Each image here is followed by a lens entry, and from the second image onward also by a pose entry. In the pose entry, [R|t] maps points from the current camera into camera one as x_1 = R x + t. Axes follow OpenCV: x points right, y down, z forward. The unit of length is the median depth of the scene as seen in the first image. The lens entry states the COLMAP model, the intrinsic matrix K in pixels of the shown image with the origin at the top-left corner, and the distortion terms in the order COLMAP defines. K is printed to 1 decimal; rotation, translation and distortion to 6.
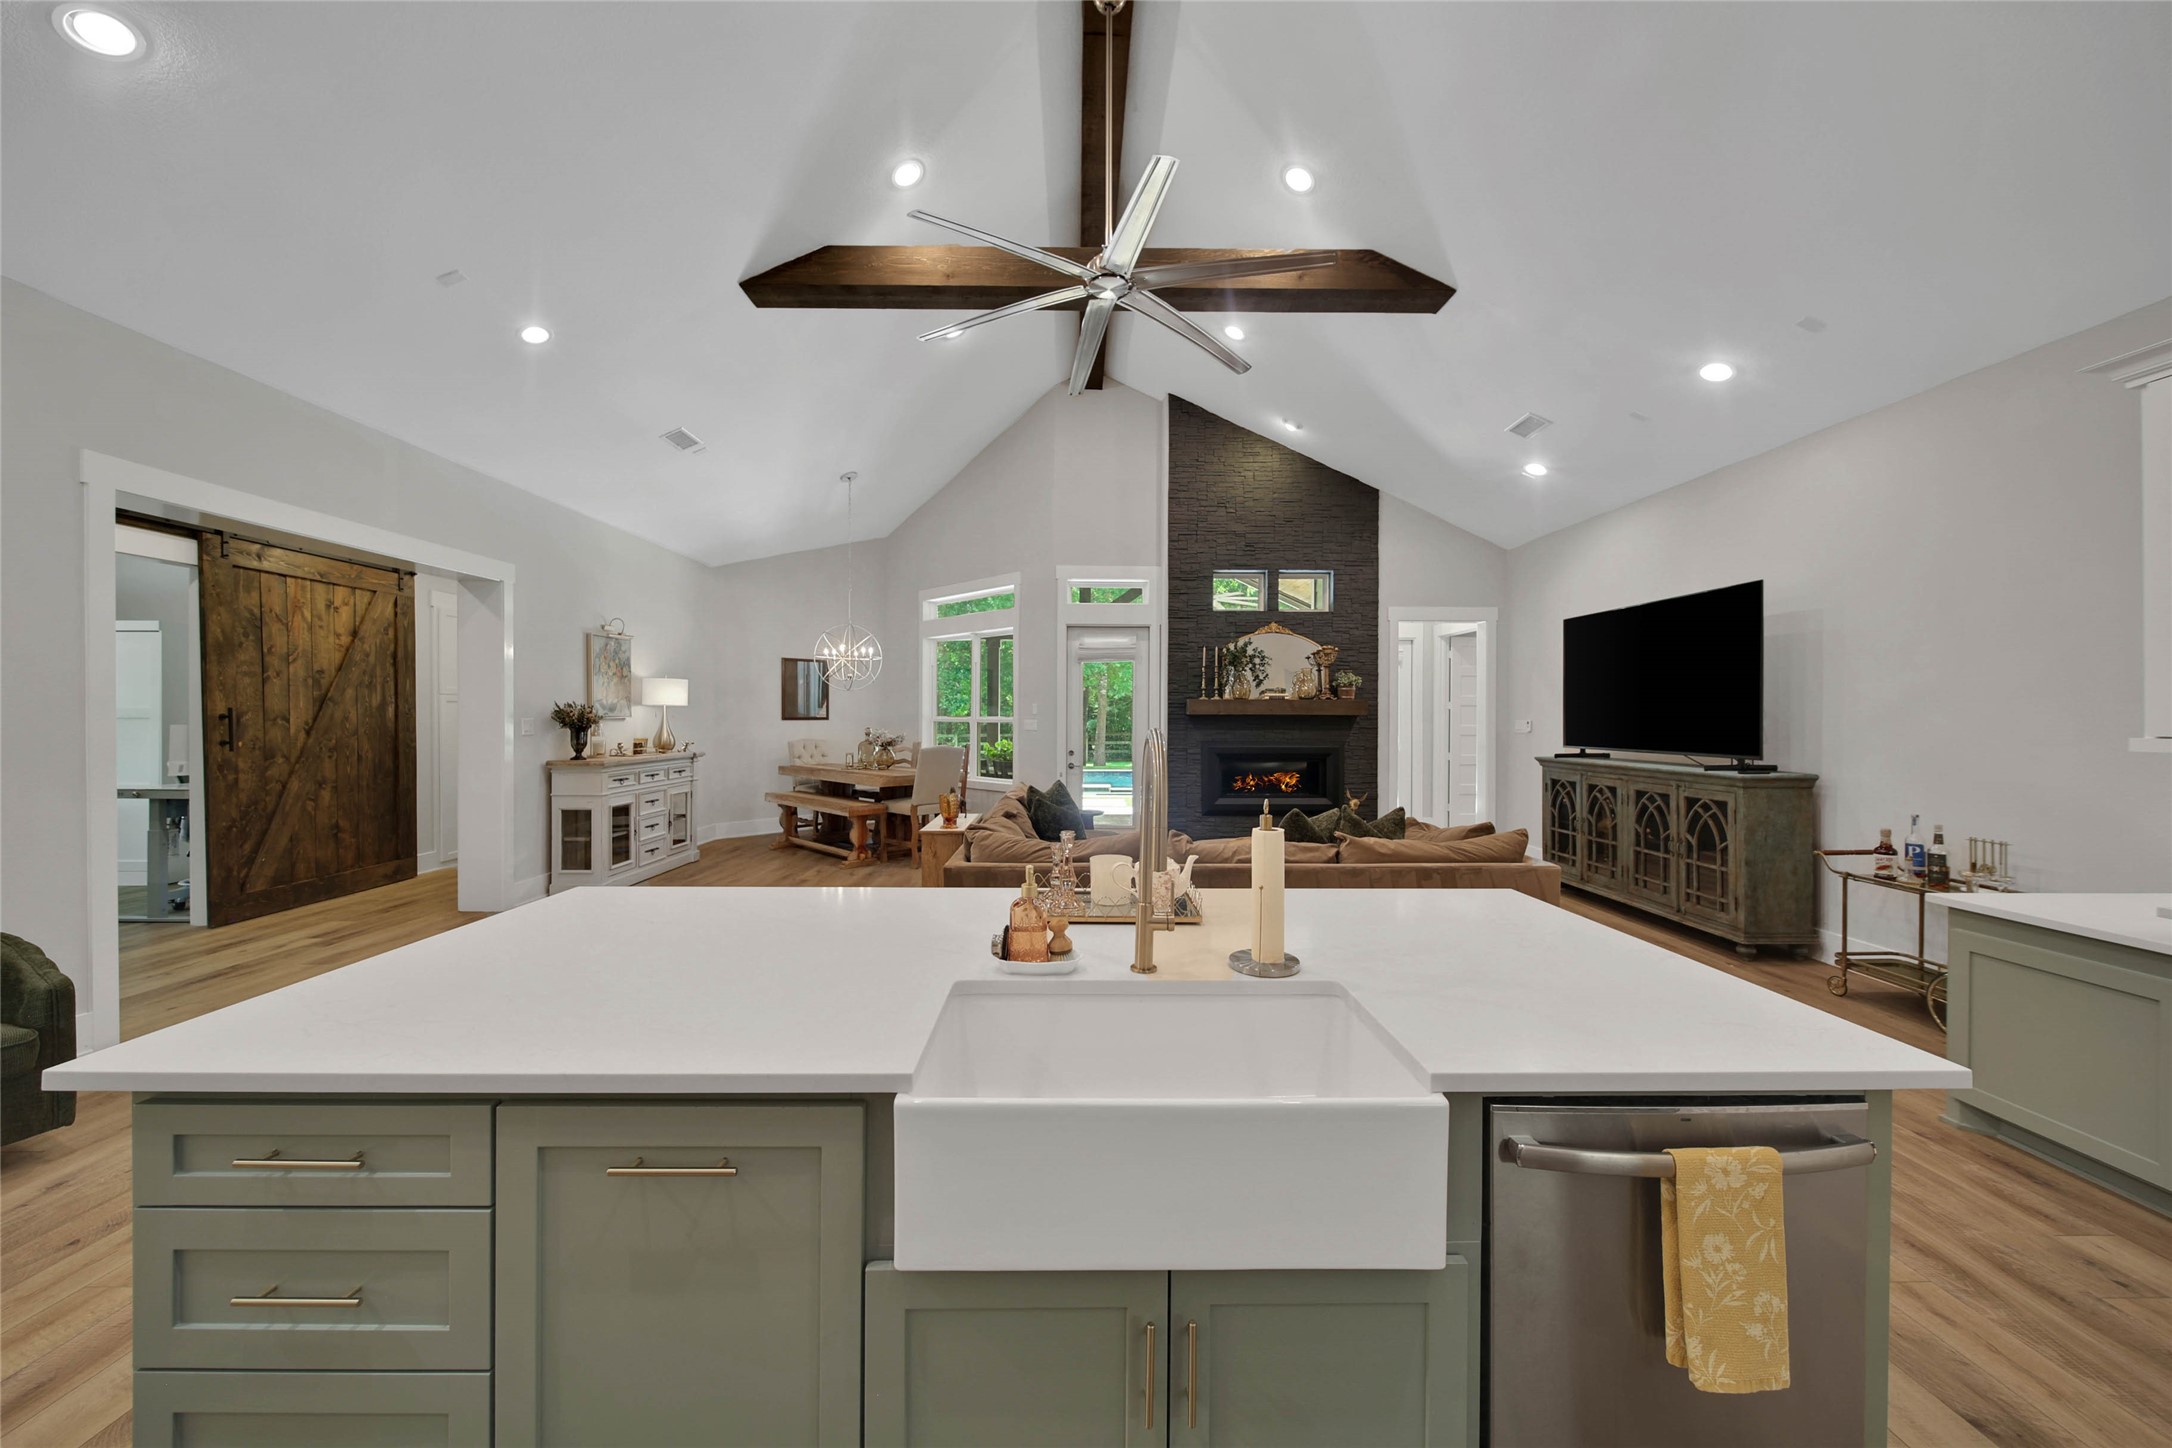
lens RADIAL K [[764.1, 0, 1086.0], [0, 764.1, 724.0], [0, 0, 1]] dist [0.000124, -0.000007]
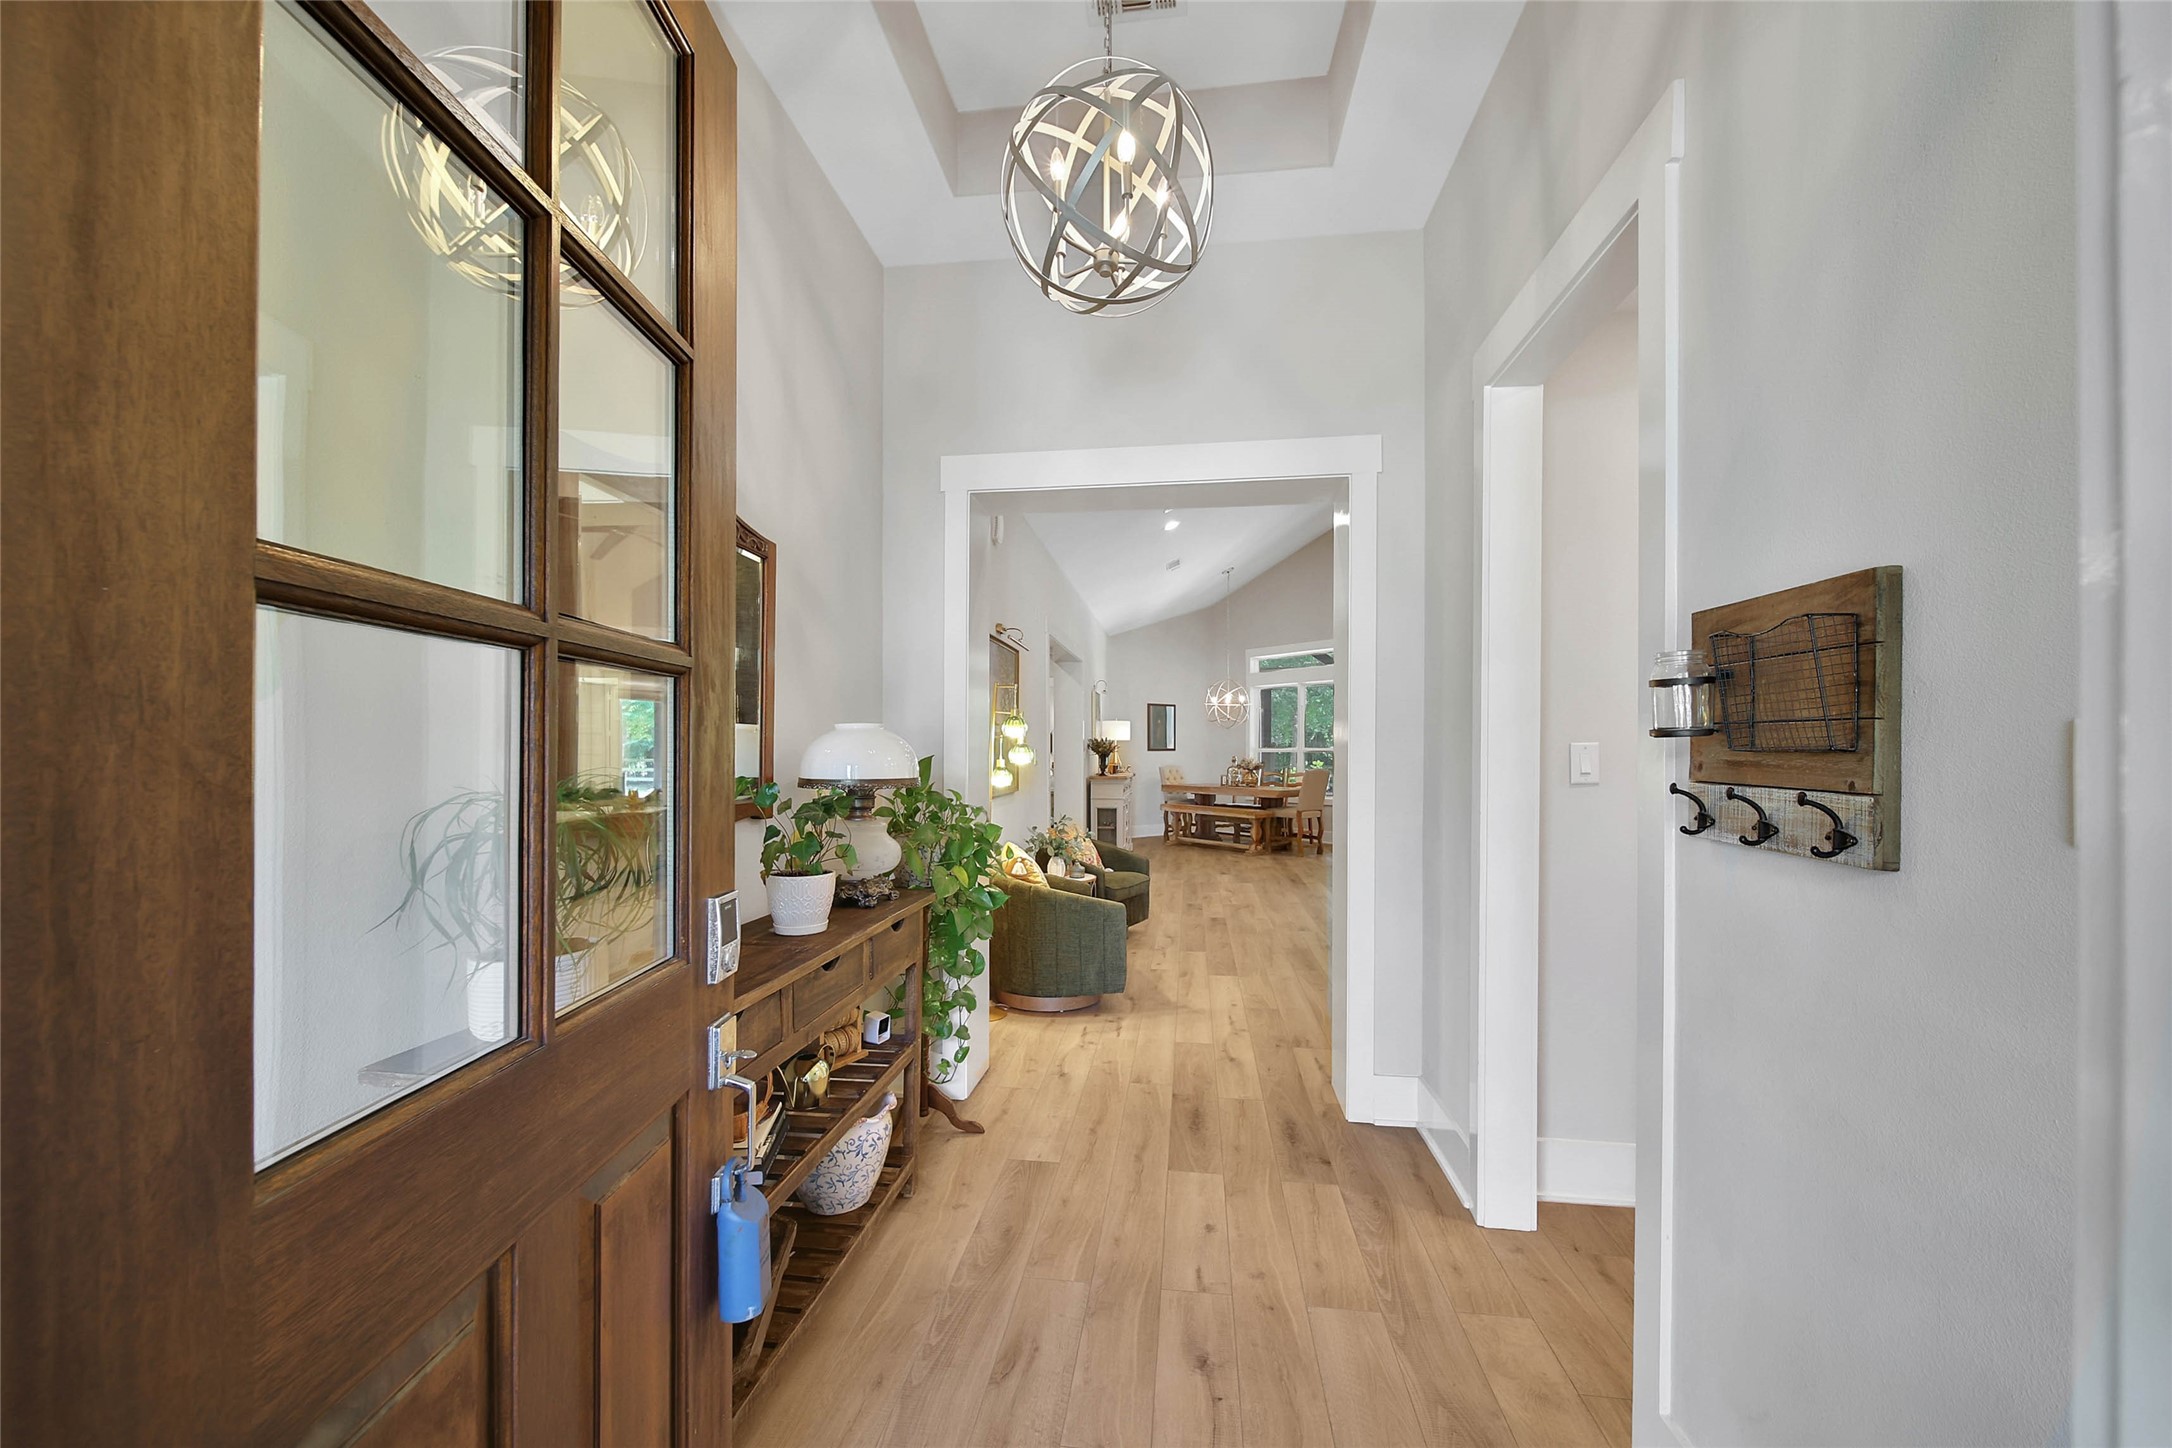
lens RADIAL K [[821.8, 0, 1081.5], [0, 821.8, 751.7], [0, 0, 1]] dist [-0.000121, -0.000037]
pose [[0.989715, -0.002012, -0.143038, -0.451903], [0.000924, 0.999970, -0.007672, 0.010847], [0.143049, 0.007461, 0.989687, -0.597297]]
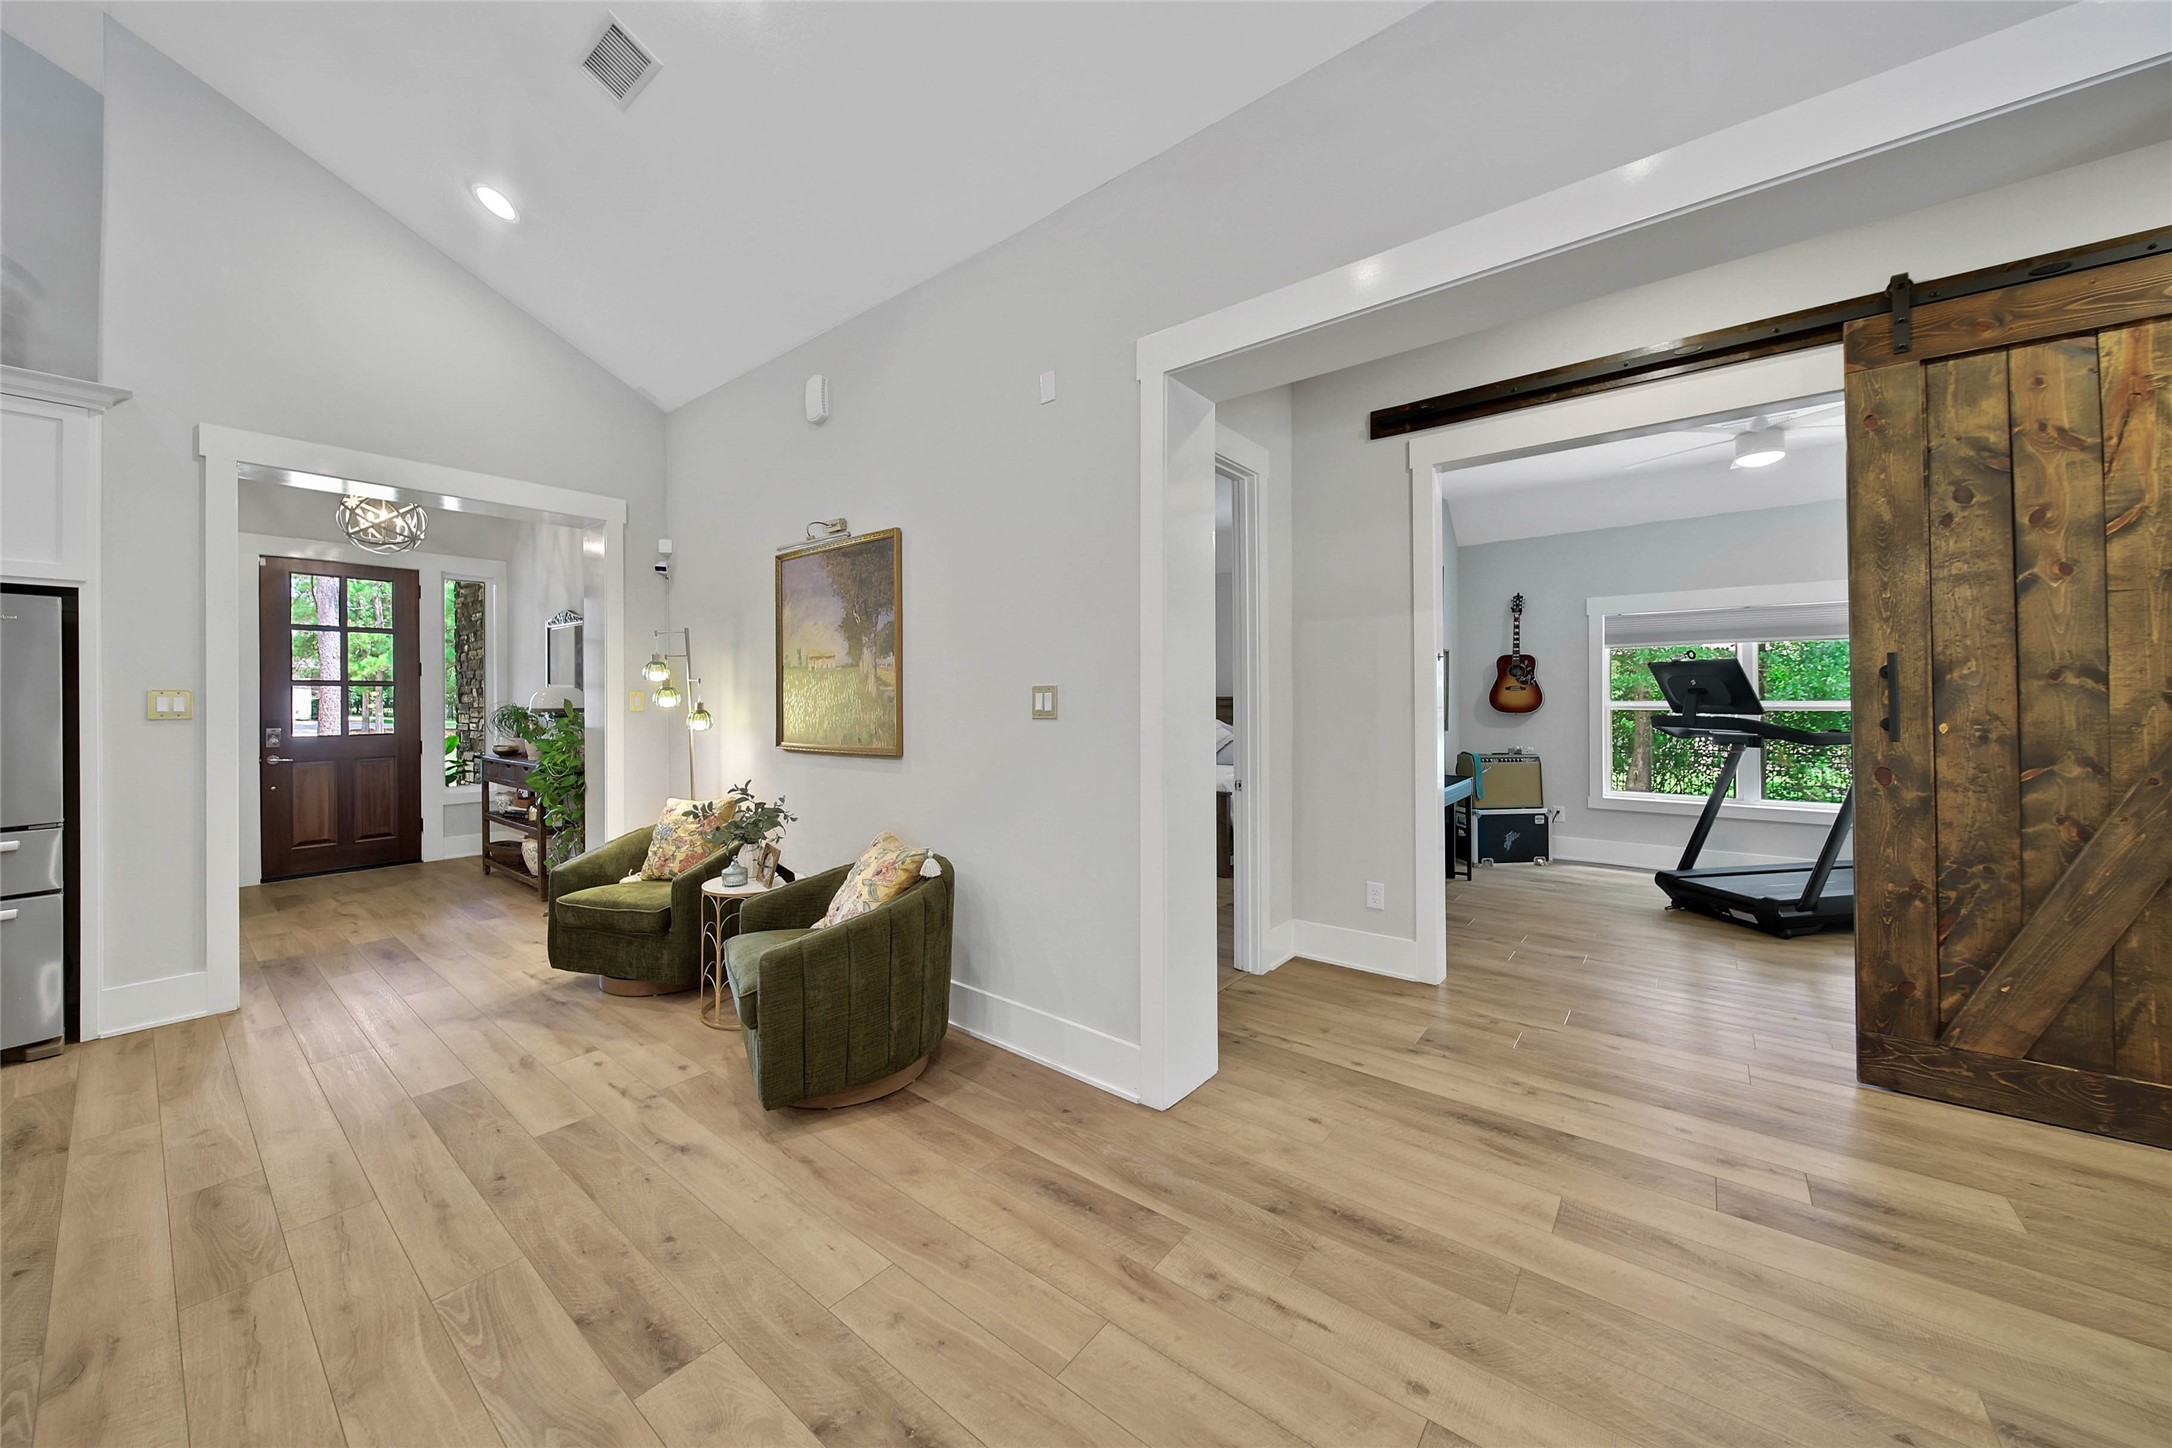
lens RADIAL K [[770.3, 0, 1087.3], [0, 770.3, 694.7], [0, 0, 1]] dist [-0.001805, -0.000208]
pose [[-0.633288, -0.004343, -0.773904, -0.328564], [-0.003635, 0.999990, -0.002637, 0.007025], [0.773908, 0.001143, -0.633297, 0.734505]]
